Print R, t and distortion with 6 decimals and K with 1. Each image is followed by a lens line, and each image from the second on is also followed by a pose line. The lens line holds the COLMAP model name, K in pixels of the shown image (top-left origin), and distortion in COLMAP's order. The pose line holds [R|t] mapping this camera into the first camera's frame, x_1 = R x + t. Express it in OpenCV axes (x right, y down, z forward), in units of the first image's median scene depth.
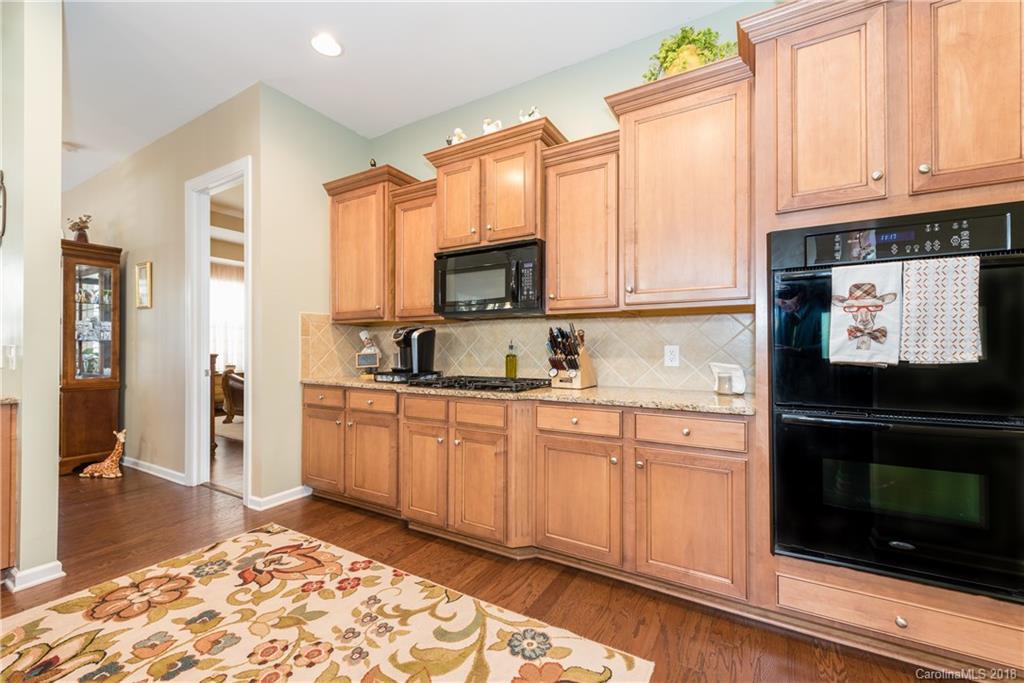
lens RADIAL K [[416.4, 0, 502.3], [0, 416.4, 341.9], [0, 0, 1]] dist [0.011758, -0.003075]
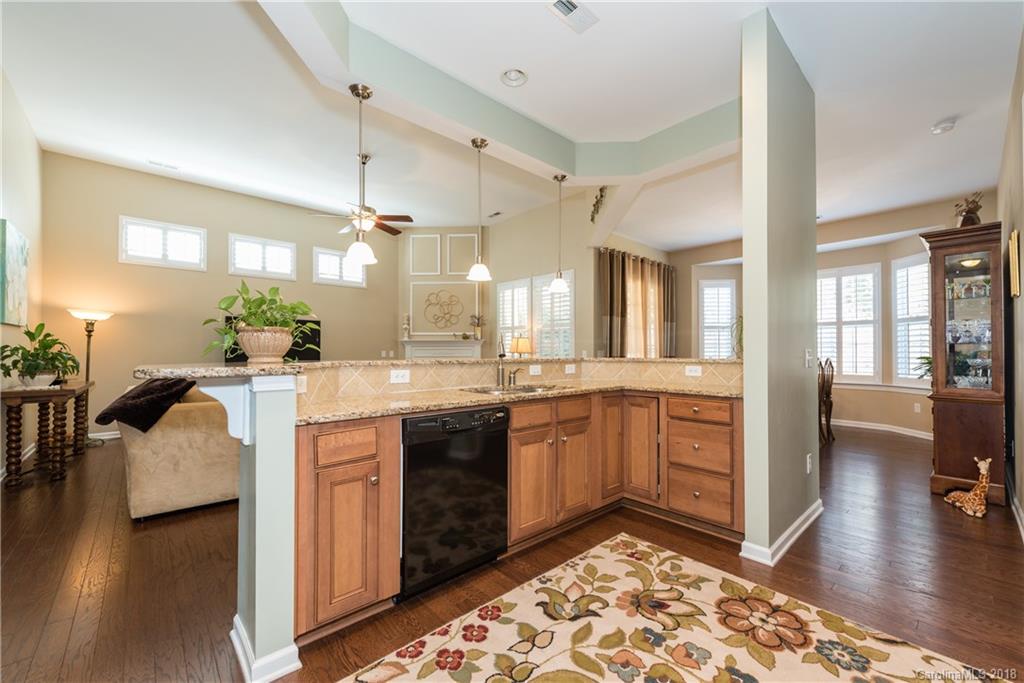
lens RADIAL K [[416.4, 0, 497.2], [0, 416.4, 348.7], [0, 0, 1]] dist [0.011758, -0.003075]
pose [[-0.304884, -0.010599, -0.952331, 0.213916], [0.017586, 0.999705, -0.016756, 0.010110], [0.952227, -0.021857, -0.304608, 0.750204]]
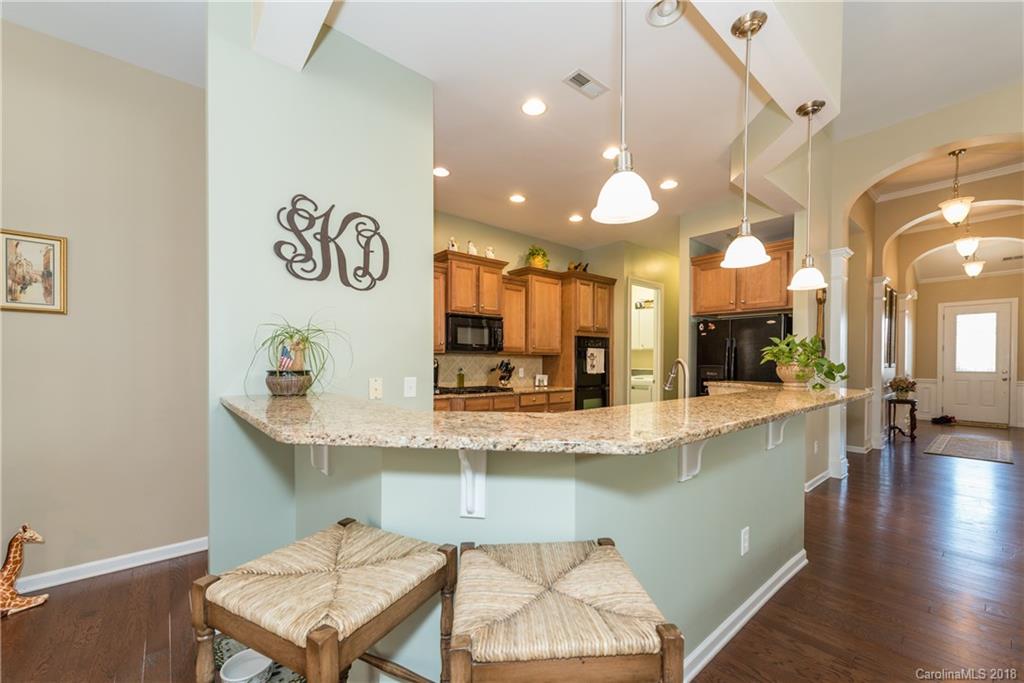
lens RADIAL K [[416.4, 0, 494.2], [0, 416.4, 364.8], [0, 0, 1]] dist [0.011758, -0.003075]
pose [[0.339699, -0.008462, 0.940496, -2.356543], [-0.022870, 0.999590, 0.017254, -0.059407], [-0.940256, -0.027370, 0.339367, 0.410013]]
